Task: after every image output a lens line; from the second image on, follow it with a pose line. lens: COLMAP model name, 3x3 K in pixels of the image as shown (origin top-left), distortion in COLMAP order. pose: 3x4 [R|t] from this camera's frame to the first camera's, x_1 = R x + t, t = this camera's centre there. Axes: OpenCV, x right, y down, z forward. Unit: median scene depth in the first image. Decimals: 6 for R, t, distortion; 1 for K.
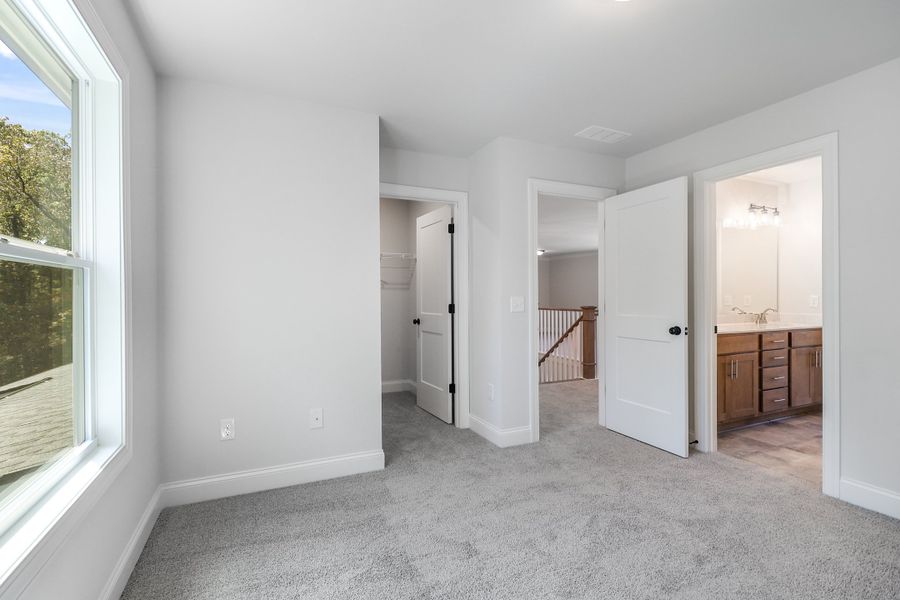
lens RADIAL K [[421.7, 0, 448.3], [0, 421.7, 300.1], [0, 0, 1]] dist [0.011868, -0.003261]
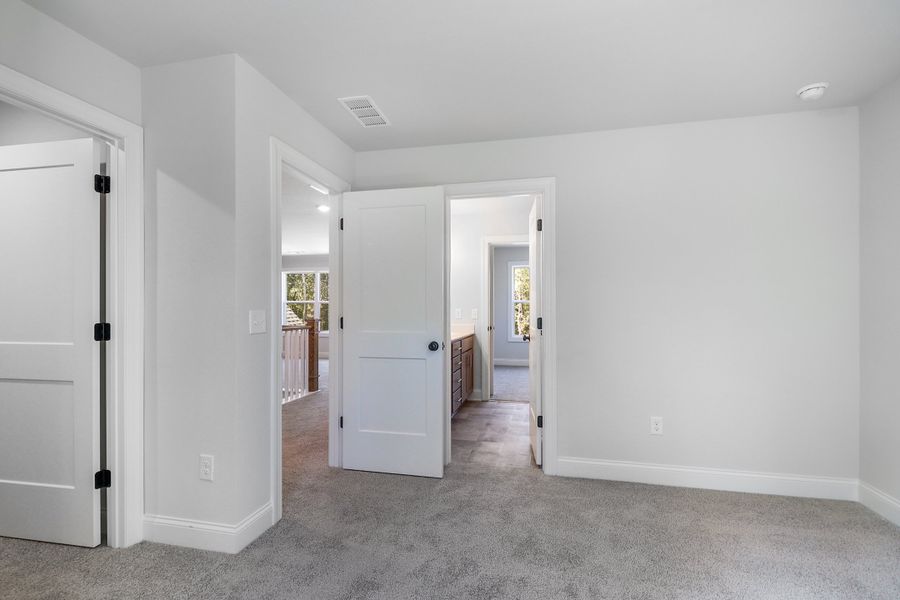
lens RADIAL K [[421.7, 0, 449.6], [0, 421.7, 312.4], [0, 0, 1]] dist [0.011868, -0.003261]
pose [[0.612584, -0.001667, 0.790403, -0.171397], [0.004973, 0.999986, -0.001745, -0.001912], [-0.790390, 0.004999, 0.612584, 0.361847]]
